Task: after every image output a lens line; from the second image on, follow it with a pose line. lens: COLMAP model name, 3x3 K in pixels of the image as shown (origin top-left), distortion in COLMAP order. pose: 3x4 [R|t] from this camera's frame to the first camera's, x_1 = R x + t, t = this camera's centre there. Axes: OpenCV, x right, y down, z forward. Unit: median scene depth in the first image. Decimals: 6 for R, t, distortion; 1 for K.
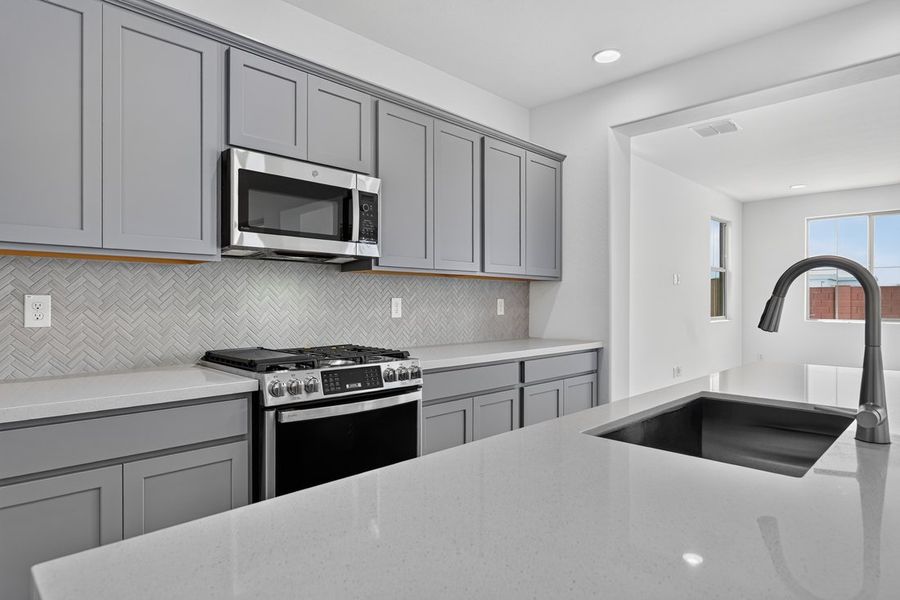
lens RADIAL K [[512.2, 0, 452.3], [0, 512.2, 298.7], [0, 0, 1]] dist [-0.002693, -0.000515]
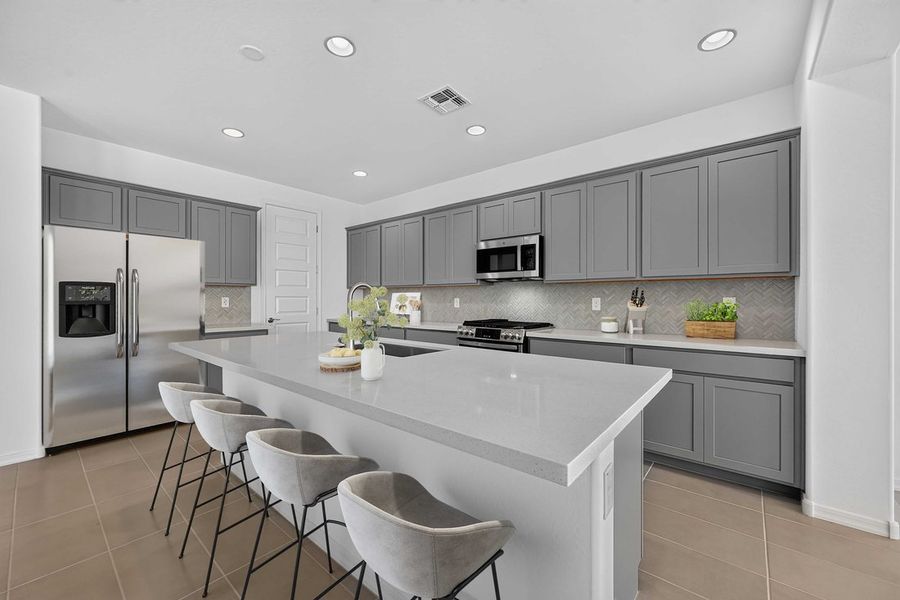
lens RADIAL K [[354.6, 0, 450.0], [0, 354.6, 300.0], [0, 0, 1]] dist [-0.000157, -0.000043]
pose [[0.084094, -0.000808, -0.996458, 1.062679], [0.005705, 0.999984, -0.000329, 0.003990], [0.996442, -0.005657, 0.084097, 0.530694]]
